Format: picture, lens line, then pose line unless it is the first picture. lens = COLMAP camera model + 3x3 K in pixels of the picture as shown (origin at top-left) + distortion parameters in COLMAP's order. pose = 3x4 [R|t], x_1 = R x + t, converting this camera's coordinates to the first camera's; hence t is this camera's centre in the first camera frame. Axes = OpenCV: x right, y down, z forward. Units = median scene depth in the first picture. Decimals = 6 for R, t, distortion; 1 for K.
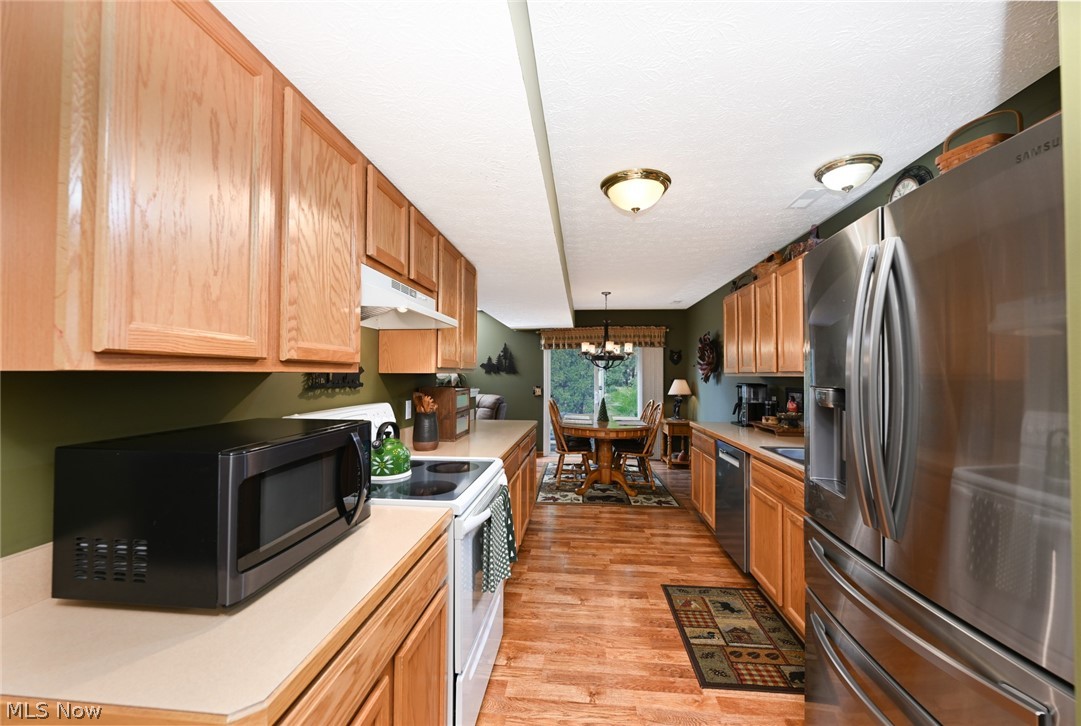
lens RADIAL K [[428.8, 0, 547.0], [0, 428.8, 368.1], [0, 0, 1]] dist [-0.003095, 0.000249]
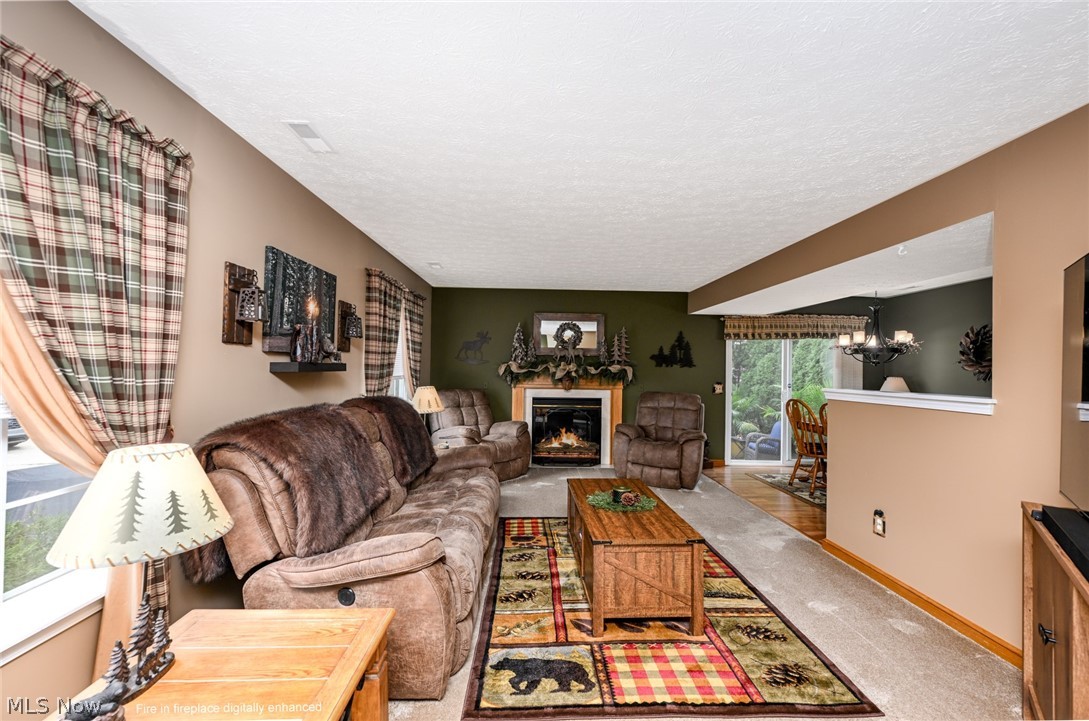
lens RADIAL K [[422.1, 0, 548.0], [0, 422.1, 360.6], [0, 0, 1]] dist [-0.001117, 0.000379]
pose [[0.992827, 0.017276, 0.118307, -0.701962], [-0.017164, 0.999851, -0.001966, 0.009330], [-0.118323, -0.000078, 0.992975, 0.319262]]
